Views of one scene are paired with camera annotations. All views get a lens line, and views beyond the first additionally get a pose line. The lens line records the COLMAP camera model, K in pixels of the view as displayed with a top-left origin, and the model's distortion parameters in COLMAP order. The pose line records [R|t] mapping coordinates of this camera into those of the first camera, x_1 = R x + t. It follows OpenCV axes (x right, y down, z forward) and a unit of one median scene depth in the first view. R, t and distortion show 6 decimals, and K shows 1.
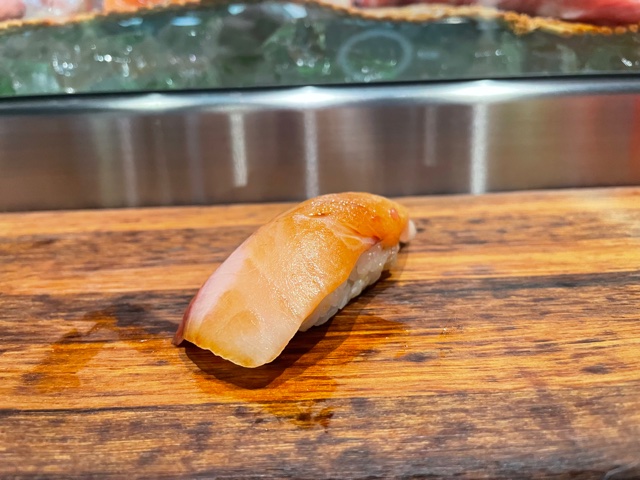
lens RADIAL K [[500.8, 0, 321.1], [0, 500.8, 238.5], [0, 0, 1]] dist [0.030819, -0.095131]
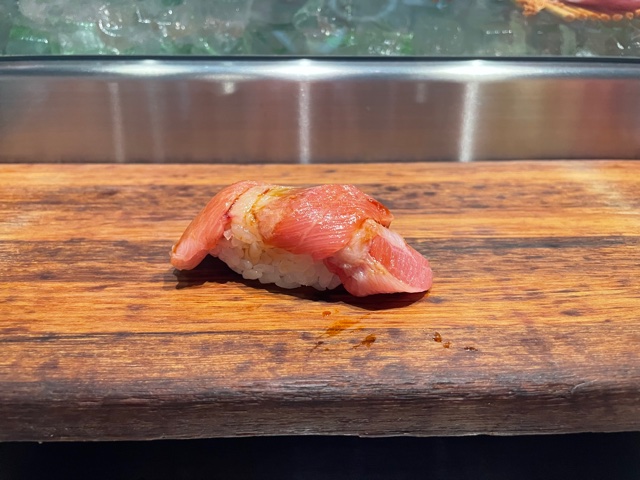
lens RADIAL K [[492.7, 0, 320.6], [0, 492.7, 239.2], [0, 0, 1]] dist [0.035838, -0.090559]
pose [[0.999101, 0.029814, 0.030125, -0.151816], [-0.033163, 0.992504, 0.117625, -0.060627], [-0.026392, -0.118519, 0.992601, -0.246806]]
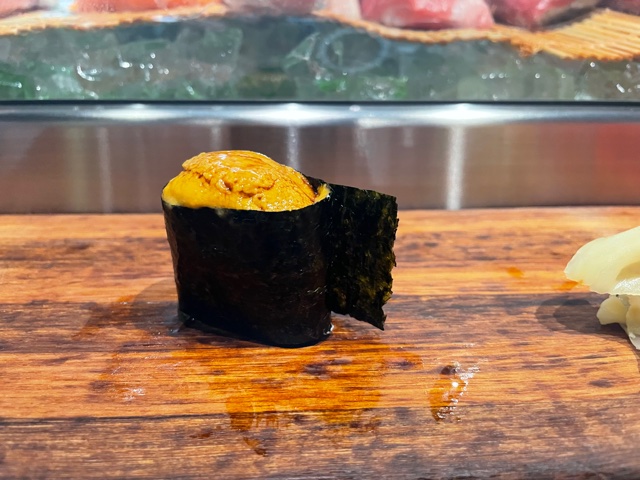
lens RADIAL K [[496.1, 0, 322.7], [0, 496.1, 240.3], [0, 0, 1]] dist [0.037104, -0.098220]
pose [[0.998279, 0.023967, 0.053528, -0.159581], [-0.025765, 0.999118, 0.033153, -0.088395], [-0.052686, -0.034475, 0.998016, -0.100630]]
